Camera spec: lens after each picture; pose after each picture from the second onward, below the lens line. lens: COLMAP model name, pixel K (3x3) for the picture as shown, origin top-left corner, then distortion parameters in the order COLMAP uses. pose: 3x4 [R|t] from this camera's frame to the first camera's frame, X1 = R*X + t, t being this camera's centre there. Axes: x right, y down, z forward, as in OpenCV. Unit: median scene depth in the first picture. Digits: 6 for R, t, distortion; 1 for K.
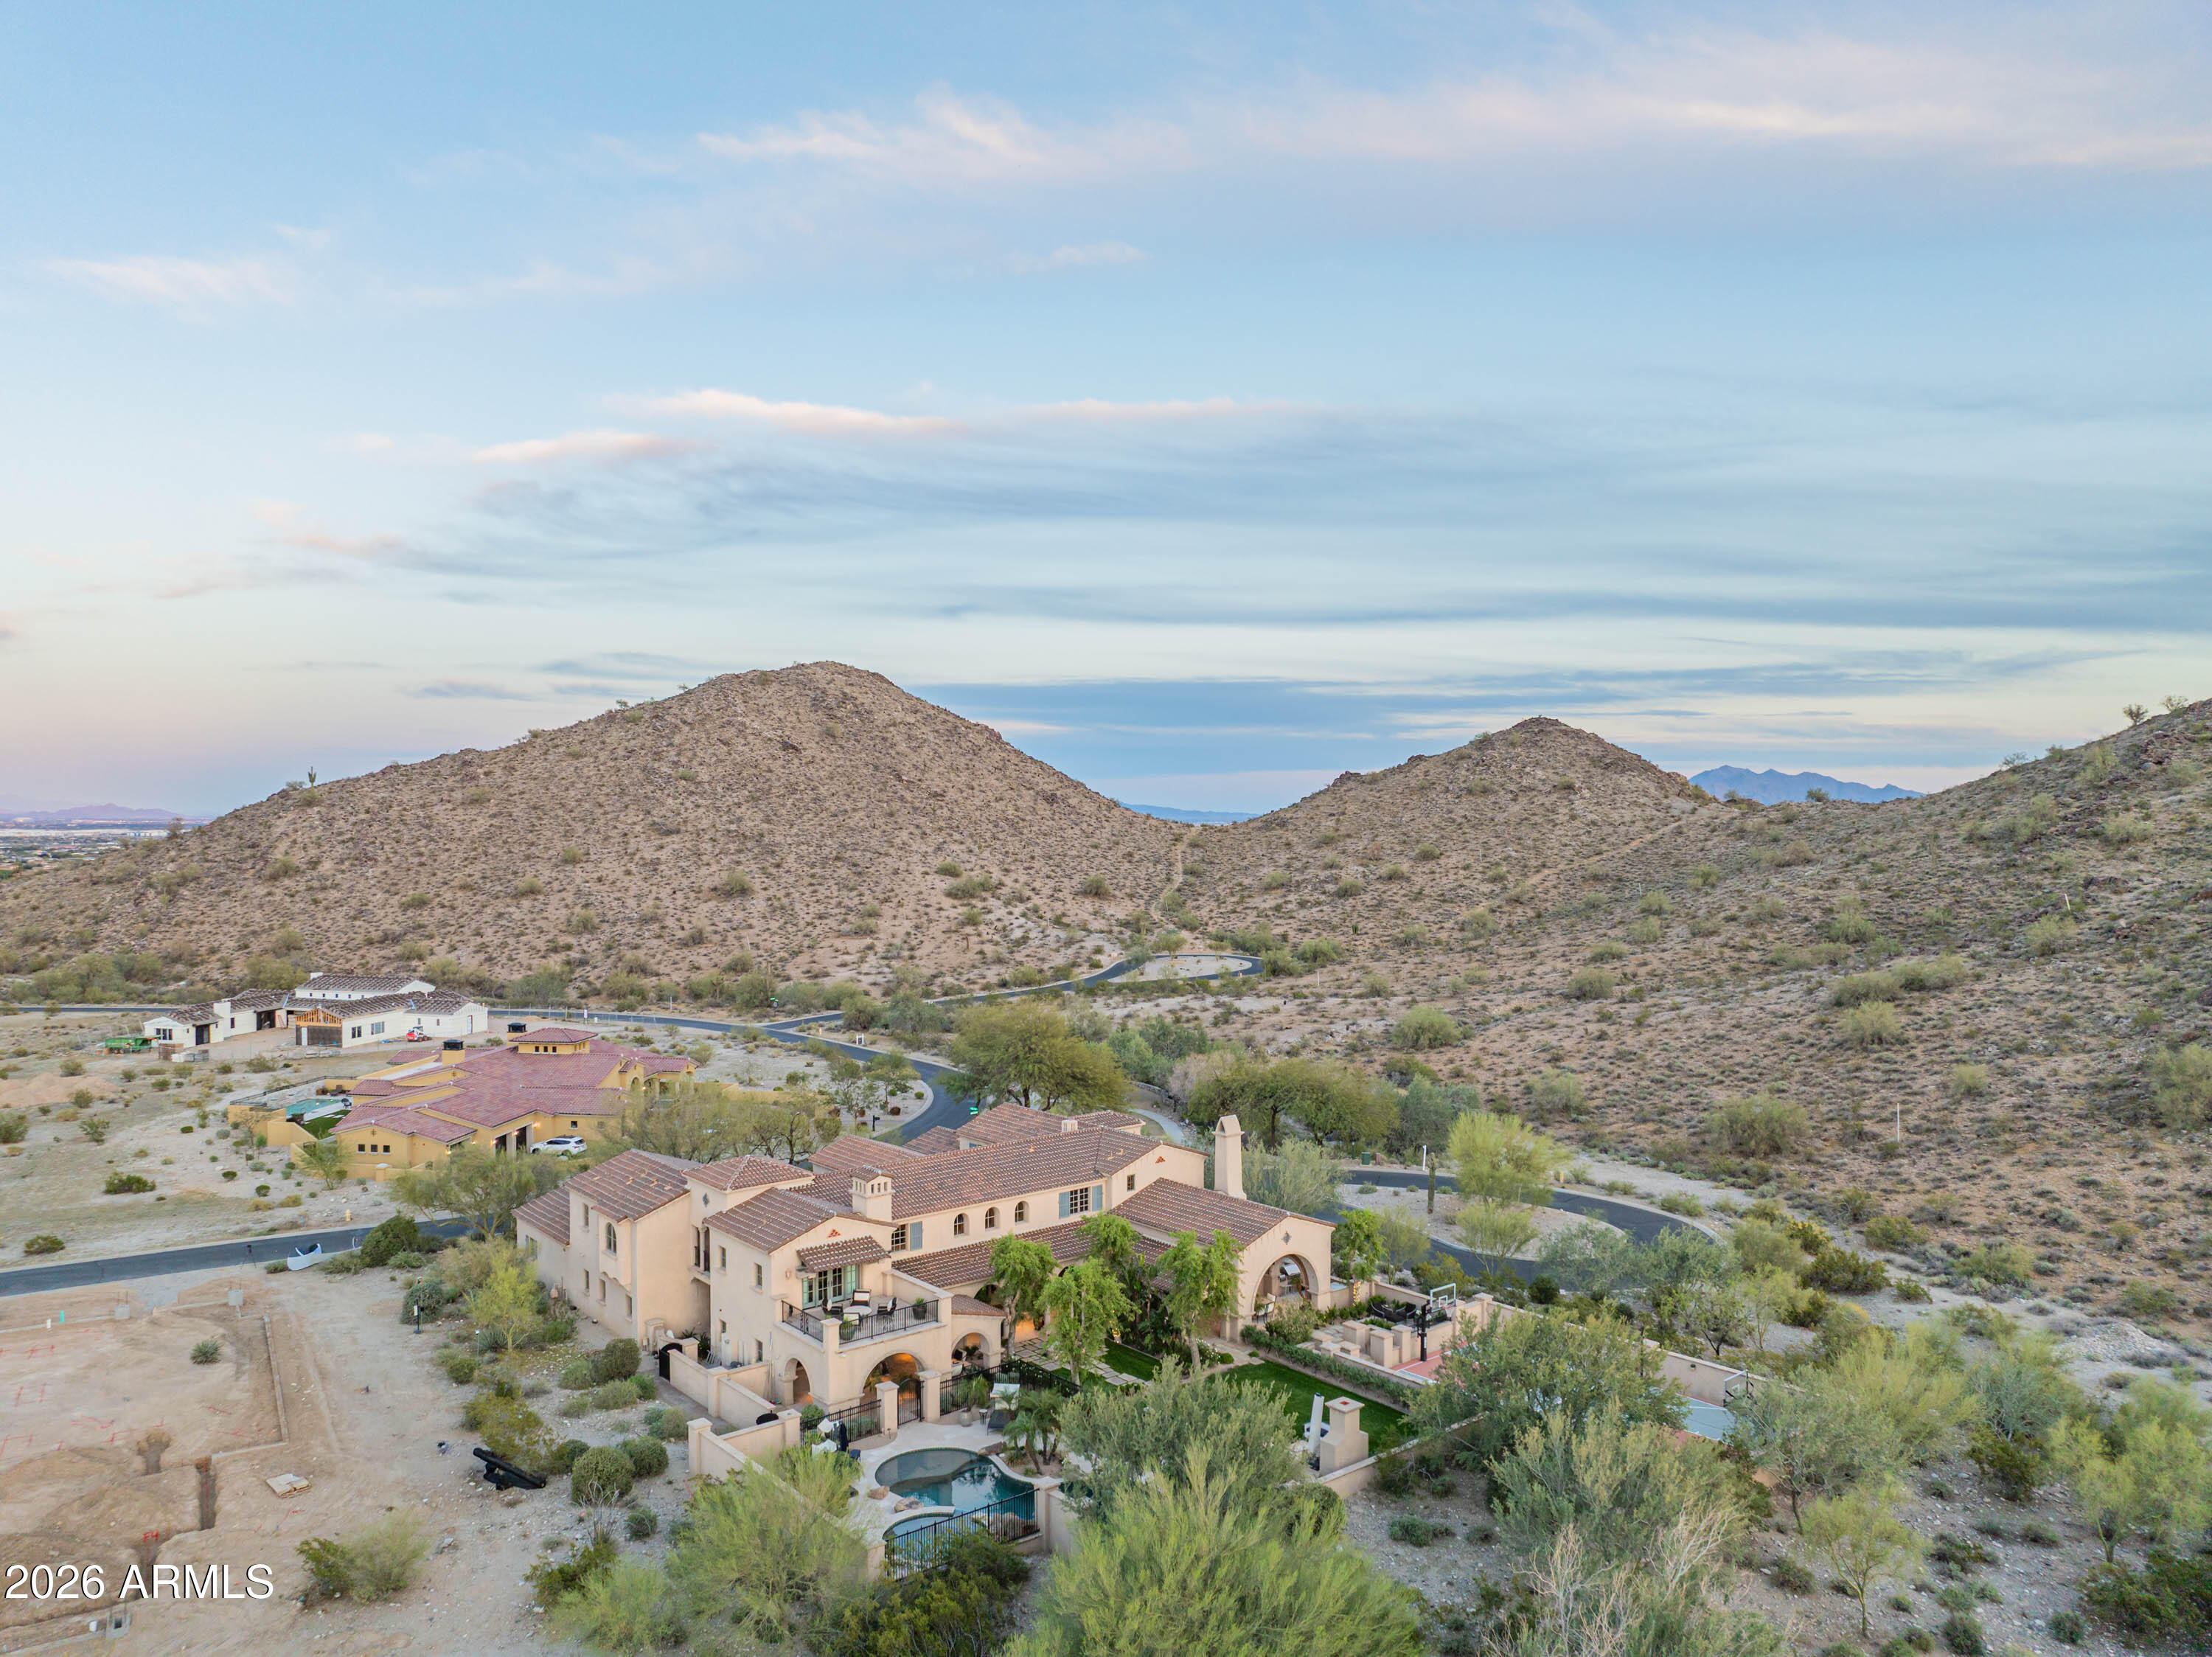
lens RADIAL K [[1557.1, 0, 1105.7], [0, 1557.1, 836.1], [0, 0, 1]] dist [-0.027938, -0.022213]
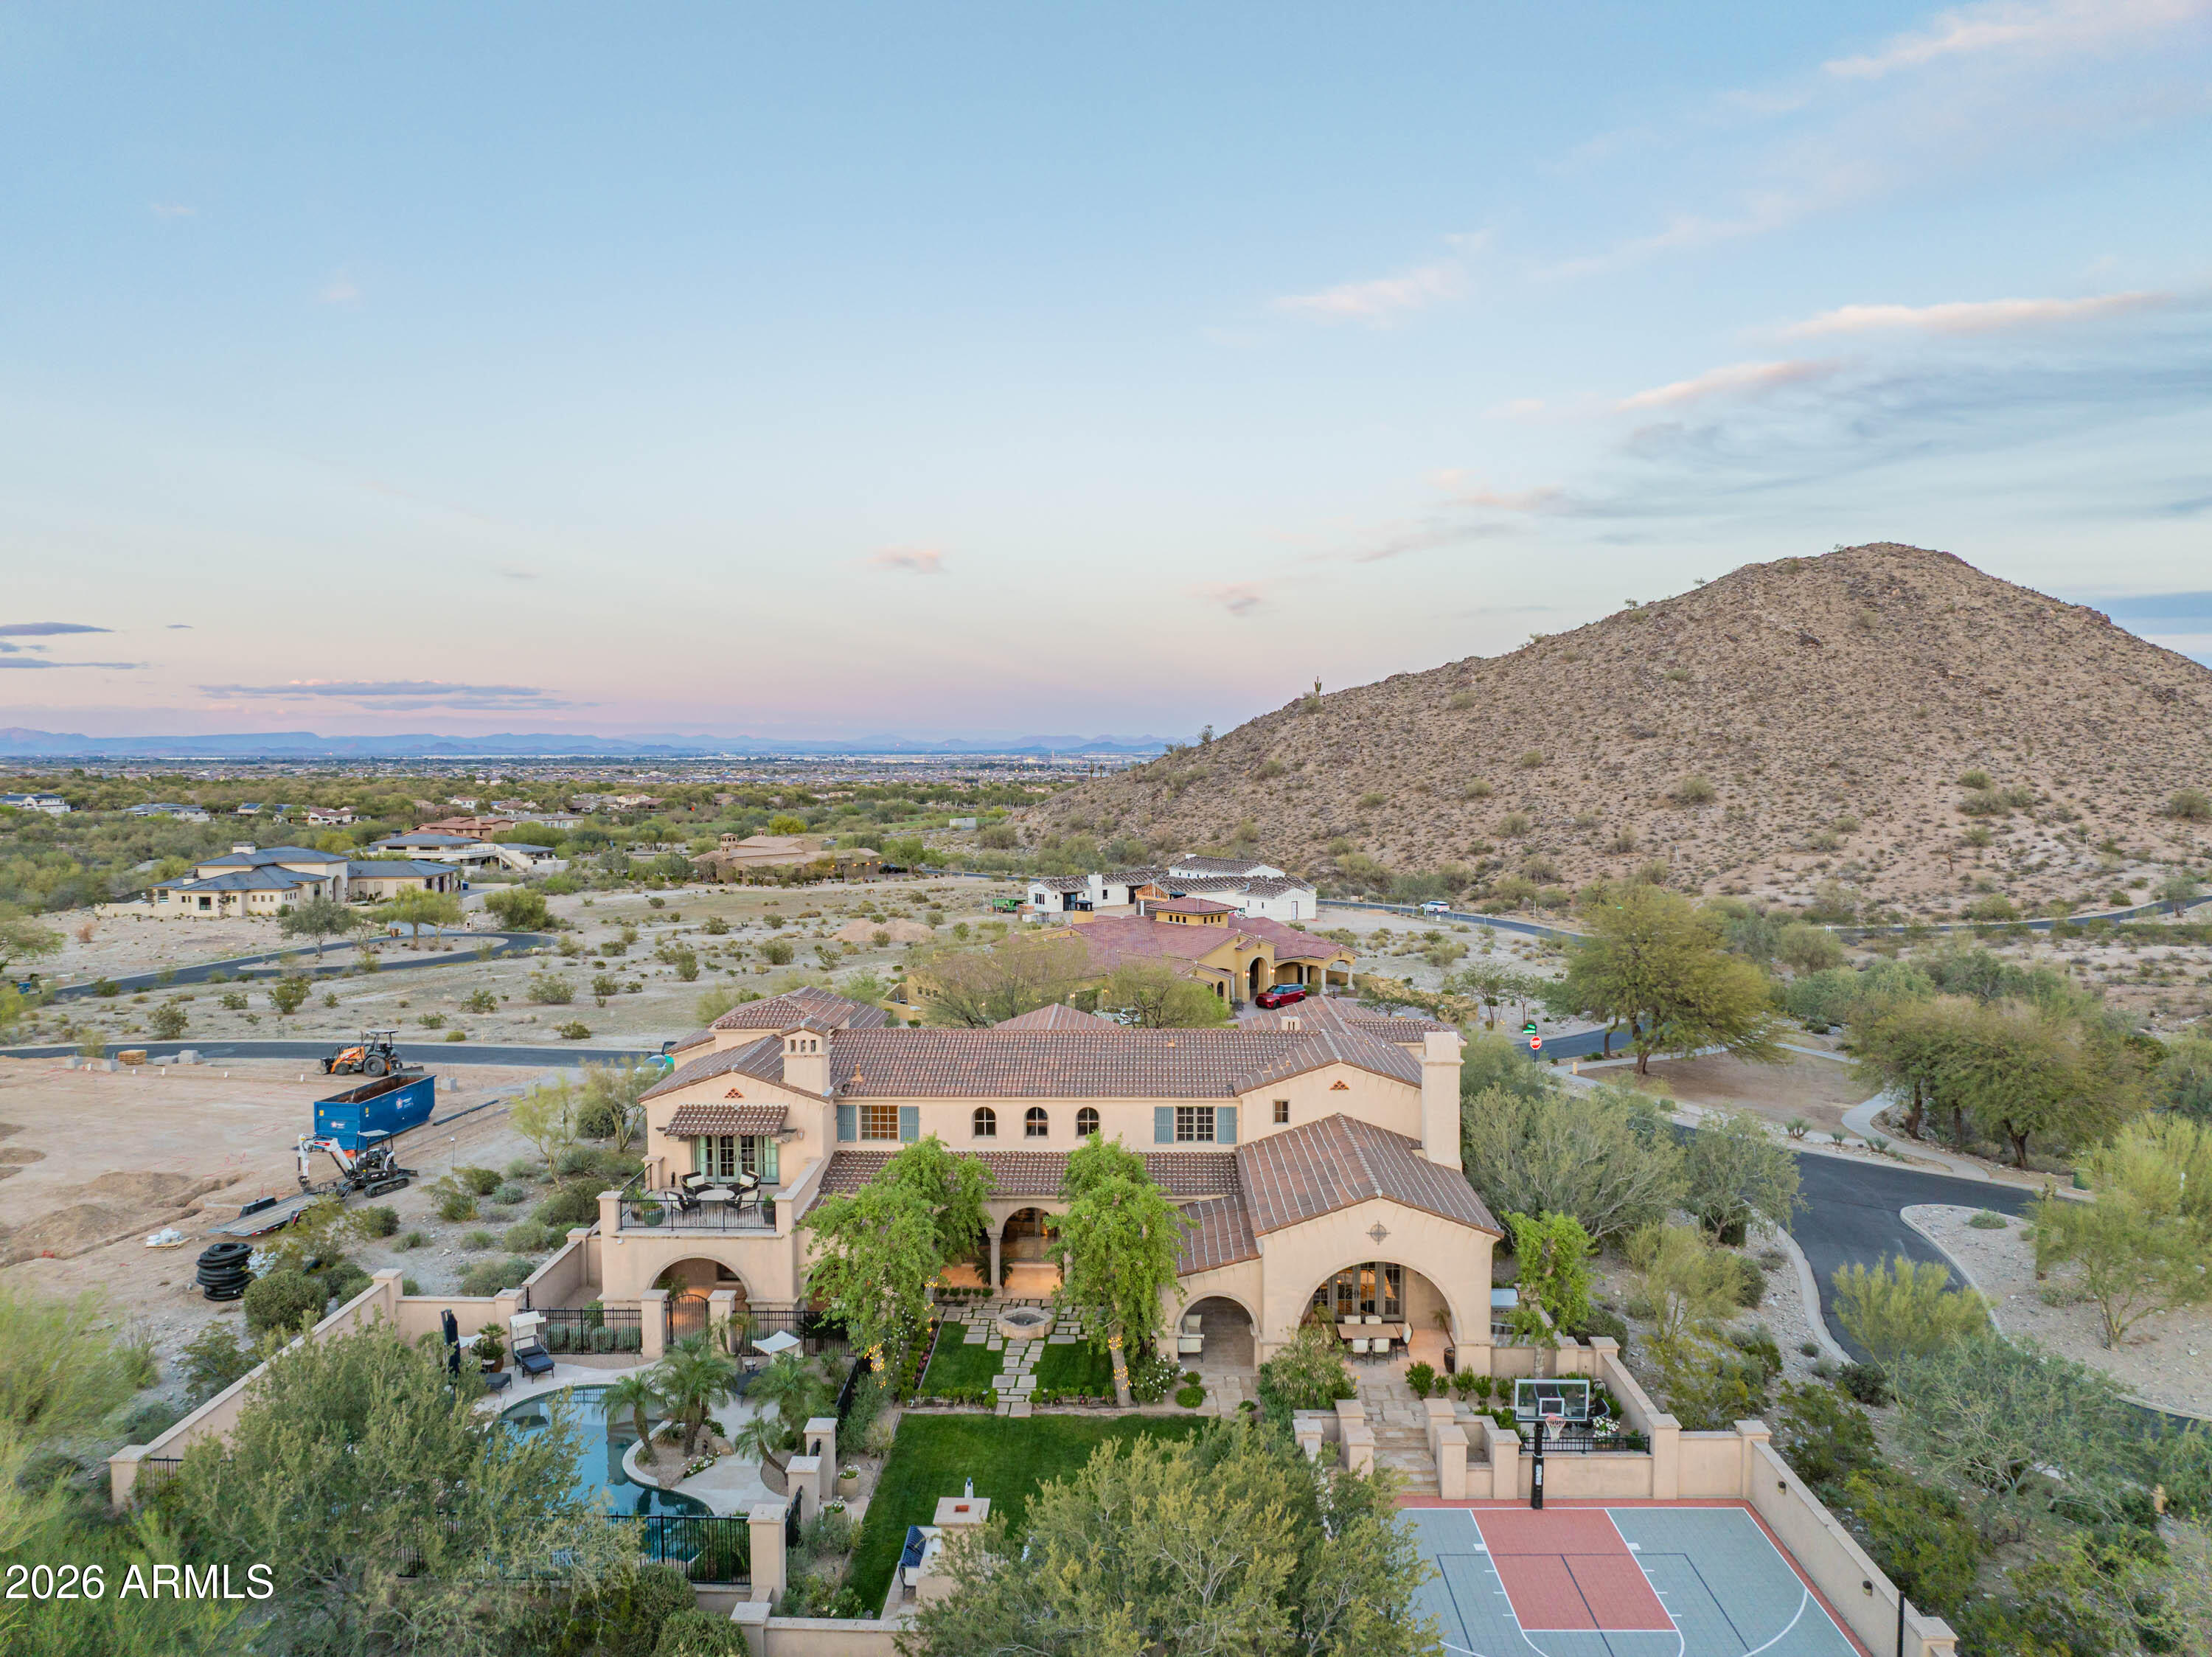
lens RADIAL K [[1557.1, 0, 1105.7], [0, 1557.1, 836.1], [0, 0, 1]] dist [-0.027938, -0.022213]
pose [[0.748048, 0.035919, -0.662672, 0.092040], [-0.007538, 0.998930, 0.045635, 0.017733], [0.663602, -0.029142, 0.747518, 0.106891]]
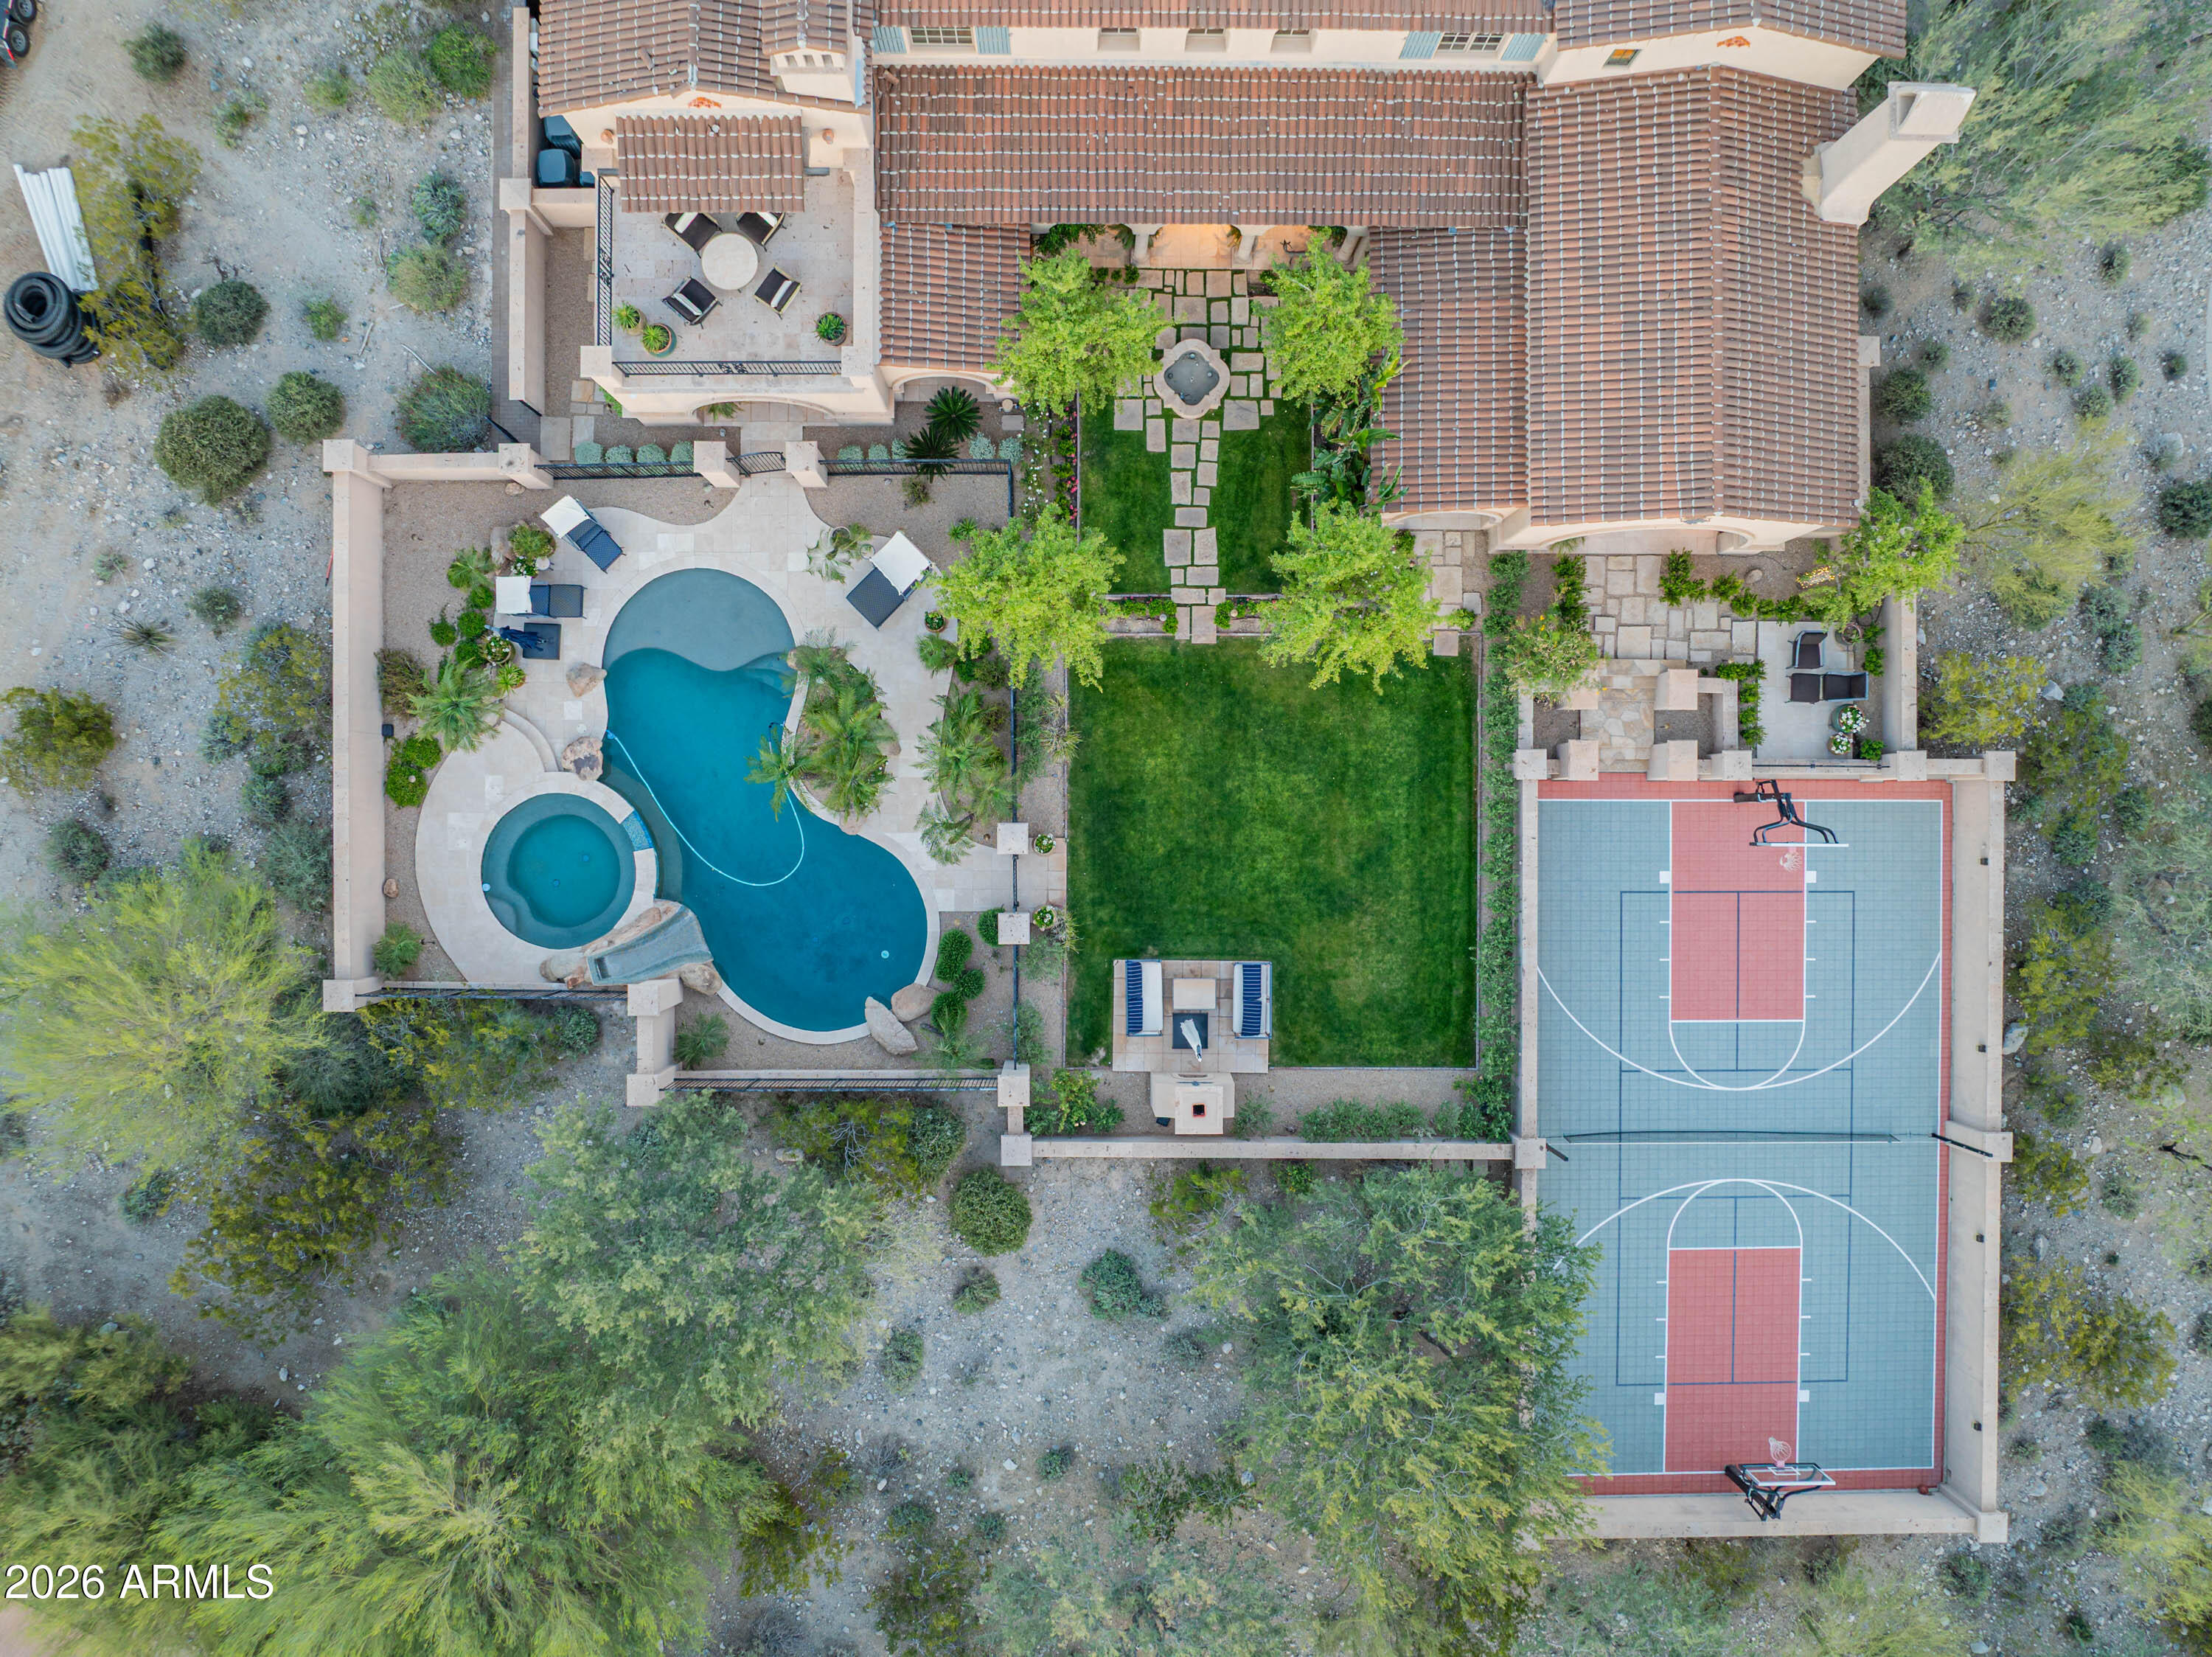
lens RADIAL K [[1557.1, 0, 1105.7], [0, 1557.1, 836.1], [0, 0, 1]] dist [-0.027938, -0.022213]
pose [[0.763638, 0.645480, 0.014592, 0.006464], [-0.023250, 0.004906, 0.999718, -0.039654], [0.645226, -0.763761, 0.018754, 0.178440]]
